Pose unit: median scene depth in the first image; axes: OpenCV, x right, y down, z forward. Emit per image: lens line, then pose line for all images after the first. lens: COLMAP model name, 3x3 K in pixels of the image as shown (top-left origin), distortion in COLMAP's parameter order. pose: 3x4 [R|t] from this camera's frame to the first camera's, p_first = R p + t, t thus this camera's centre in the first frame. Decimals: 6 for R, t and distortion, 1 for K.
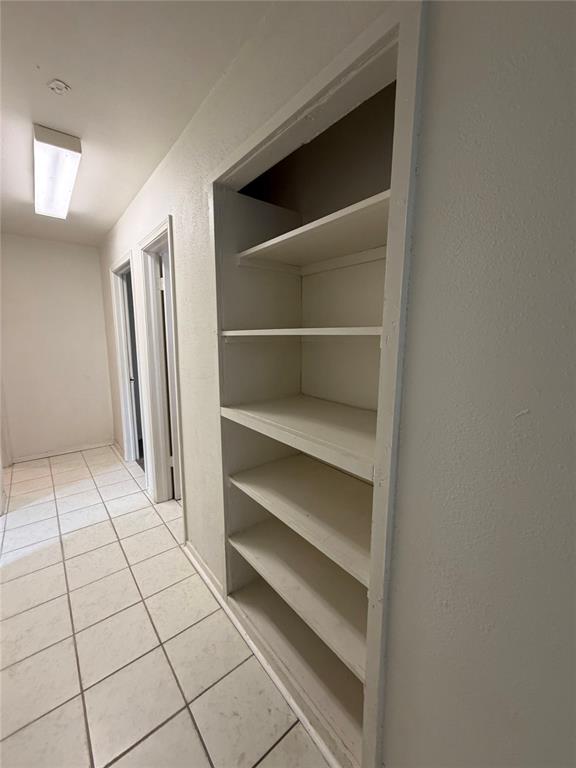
lens RADIAL K [[306.9, 0, 287.5], [0, 306.9, 382.3], [0, 0, 1]] dist [0.001195, -0.000166]
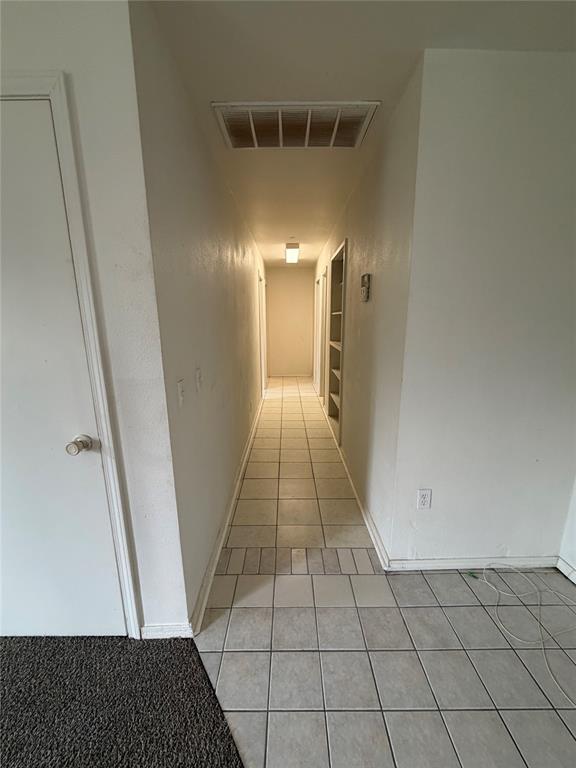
lens RADIAL K [[306.9, 0, 287.5], [0, 306.9, 382.3], [0, 0, 1]] dist [0.001195, -0.000166]
pose [[0.777807, 0.123589, -0.616232, 1.141539], [-0.087466, 0.992220, 0.088597, 0.221544], [0.622387, -0.015012, 0.782566, -1.294471]]
